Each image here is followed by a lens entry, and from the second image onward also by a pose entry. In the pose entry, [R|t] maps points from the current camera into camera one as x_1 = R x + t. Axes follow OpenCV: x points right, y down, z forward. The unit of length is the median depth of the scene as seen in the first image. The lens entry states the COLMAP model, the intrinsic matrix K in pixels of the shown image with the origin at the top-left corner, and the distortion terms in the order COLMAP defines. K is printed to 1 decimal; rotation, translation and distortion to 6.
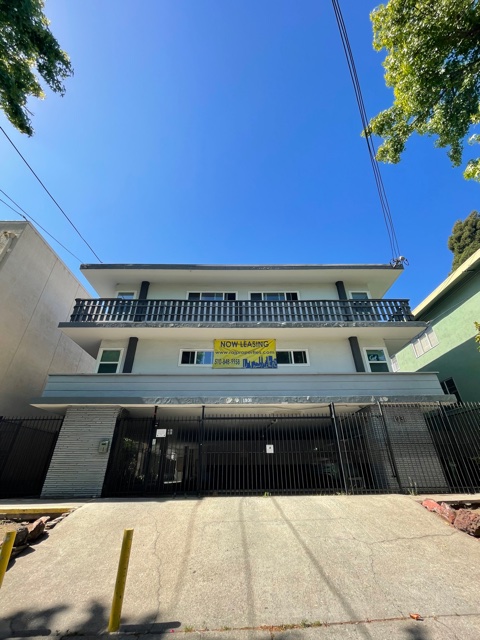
lens RADIAL K [[260.4, 0, 242.1], [0, 260.4, 323.1], [0, 0, 1]] dist [-0.004036, -0.000173]
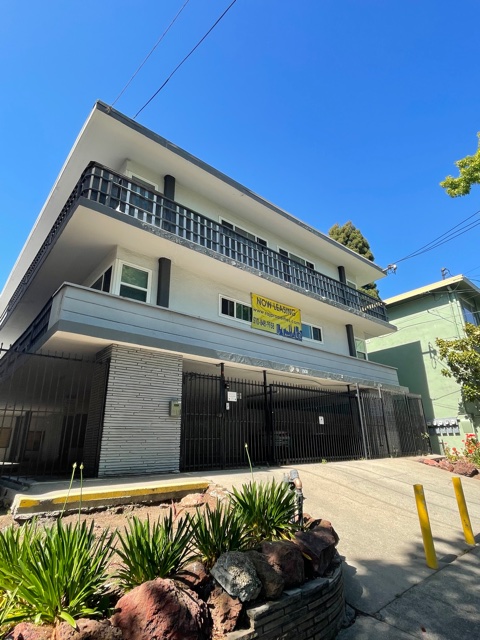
lens RADIAL K [[341.5, 0, 239.7], [0, 341.5, 320.1], [0, 0, 1]] dist [0.005514, -0.000327]
pose [[0.771175, 0.216313, 0.598747, -0.907021], [-0.303627, 0.951618, 0.047270, 0.125224], [-0.559554, -0.218249, 0.799542, 0.167592]]
